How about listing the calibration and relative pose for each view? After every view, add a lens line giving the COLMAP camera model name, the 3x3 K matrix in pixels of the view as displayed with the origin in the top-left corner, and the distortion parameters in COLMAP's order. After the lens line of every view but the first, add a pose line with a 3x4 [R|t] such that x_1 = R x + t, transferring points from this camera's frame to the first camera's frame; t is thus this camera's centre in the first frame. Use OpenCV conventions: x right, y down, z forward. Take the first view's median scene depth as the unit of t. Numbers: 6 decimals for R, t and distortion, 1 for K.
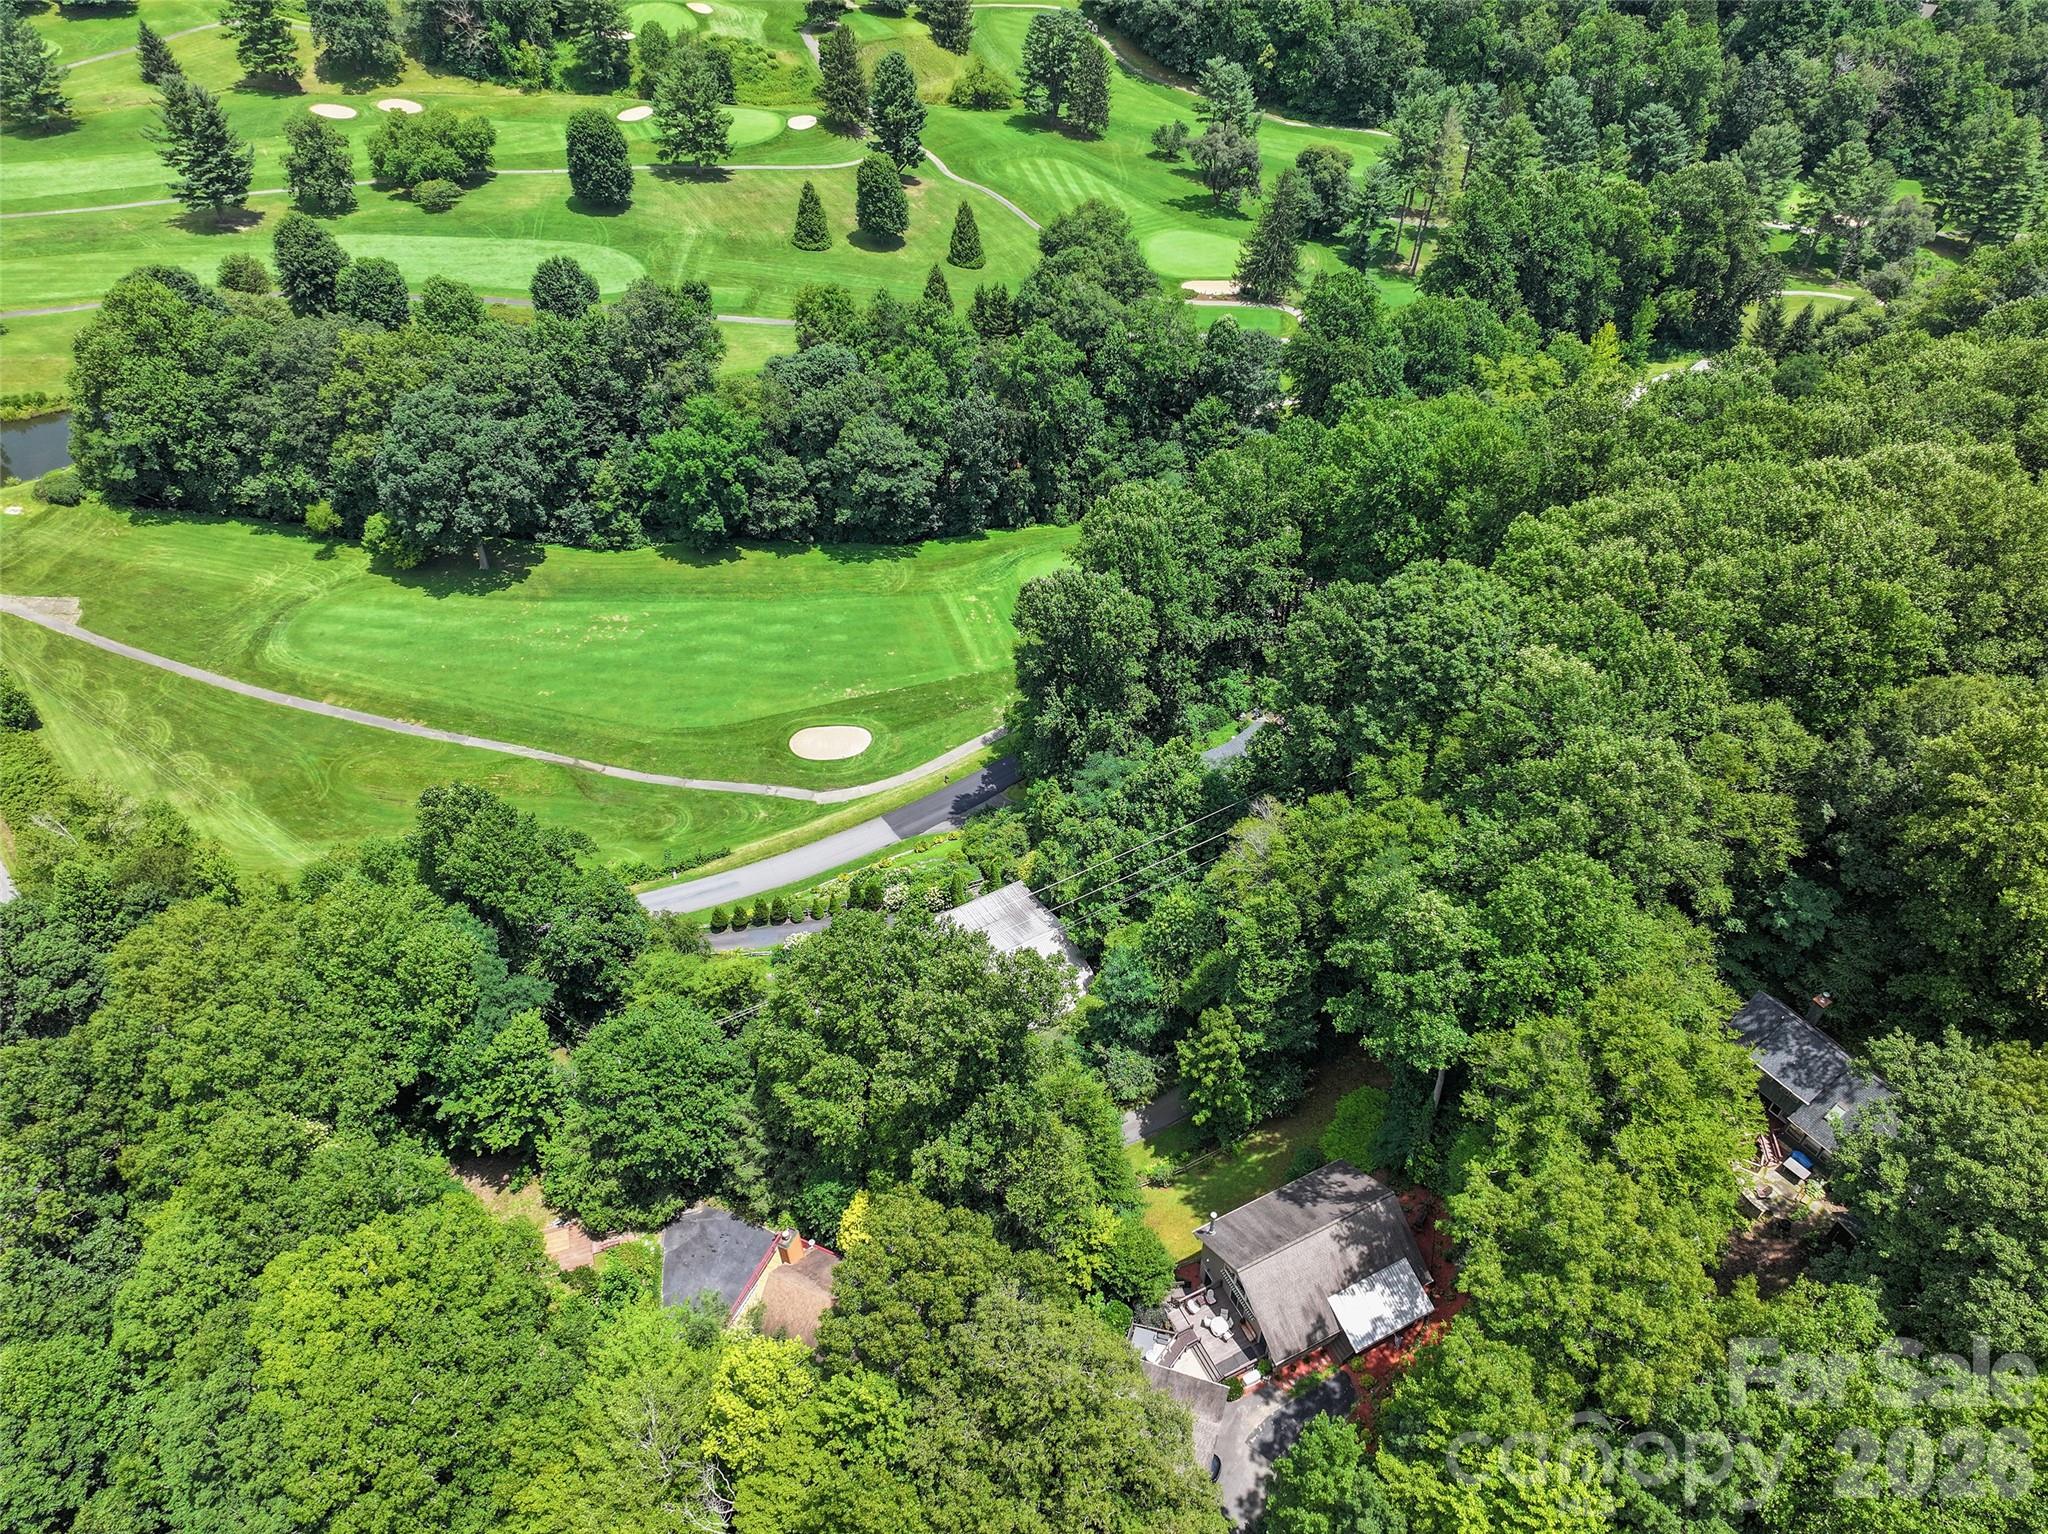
lens RADIAL K [[1434.2, 0, 1029.8], [0, 1434.2, 764.0], [0, 0, 1]] dist [-0.001676, 0.015767]
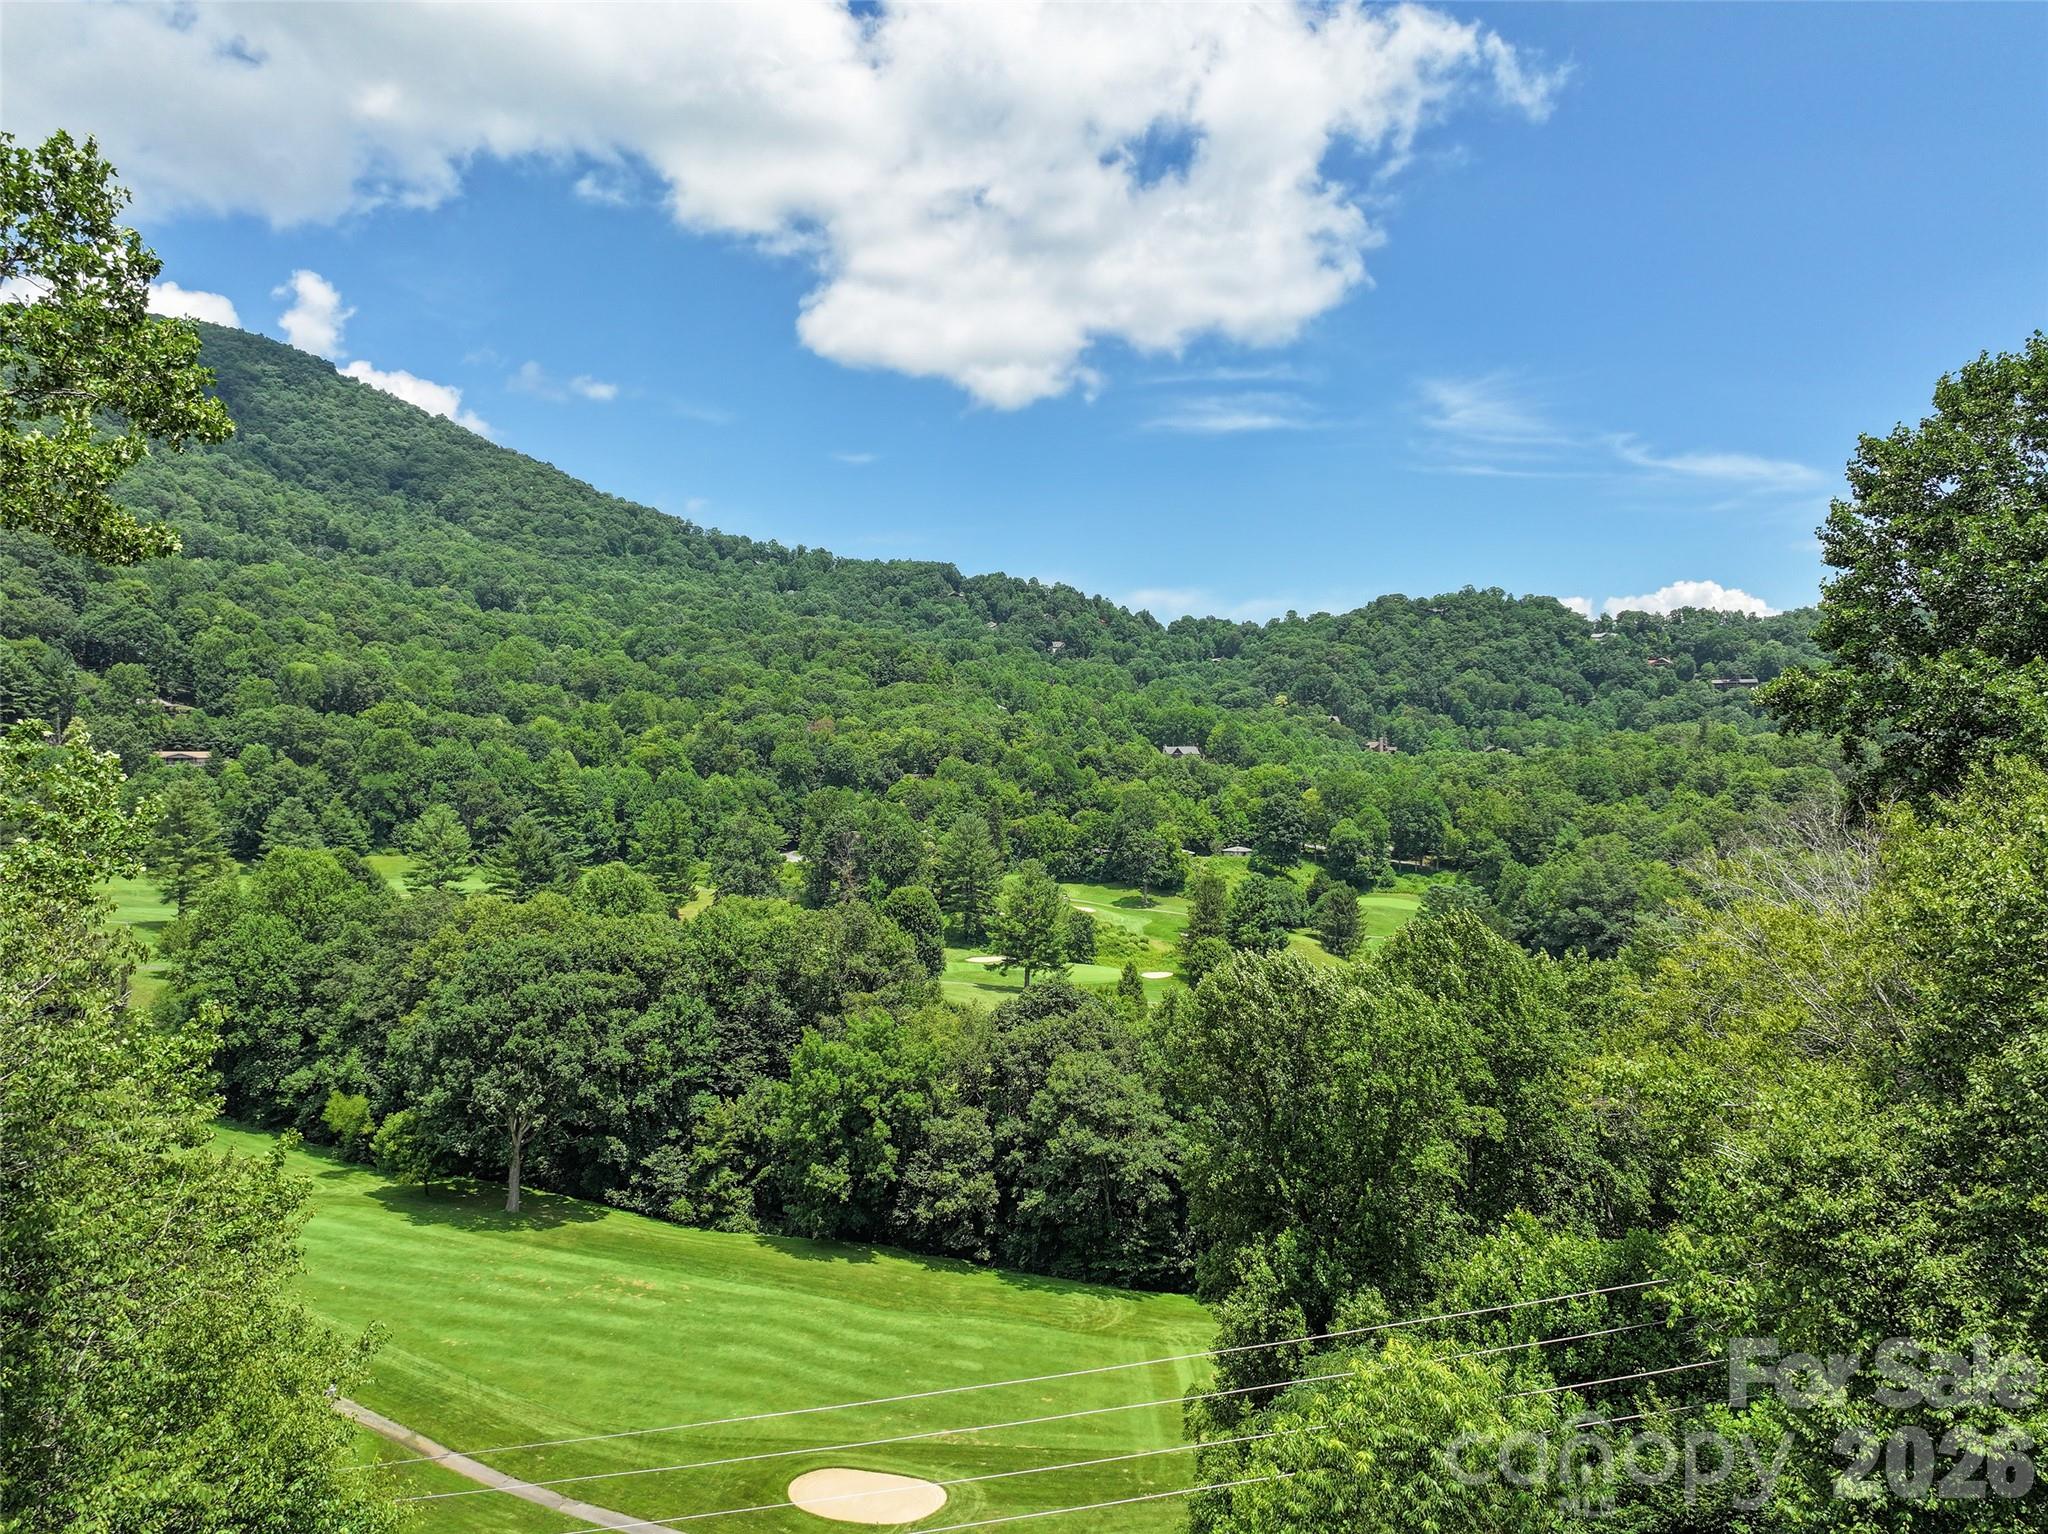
lens RADIAL K [[1434.2, 0, 1030.3], [0, 1434.2, 771.5], [0, 0, 1]] dist [-0.001676, 0.015767]
pose [[0.953076, 0.005294, -0.302685, 0.070922], [-0.211558, 0.726826, -0.653427, 0.122548], [0.216540, 0.686801, 0.693841, 0.507428]]
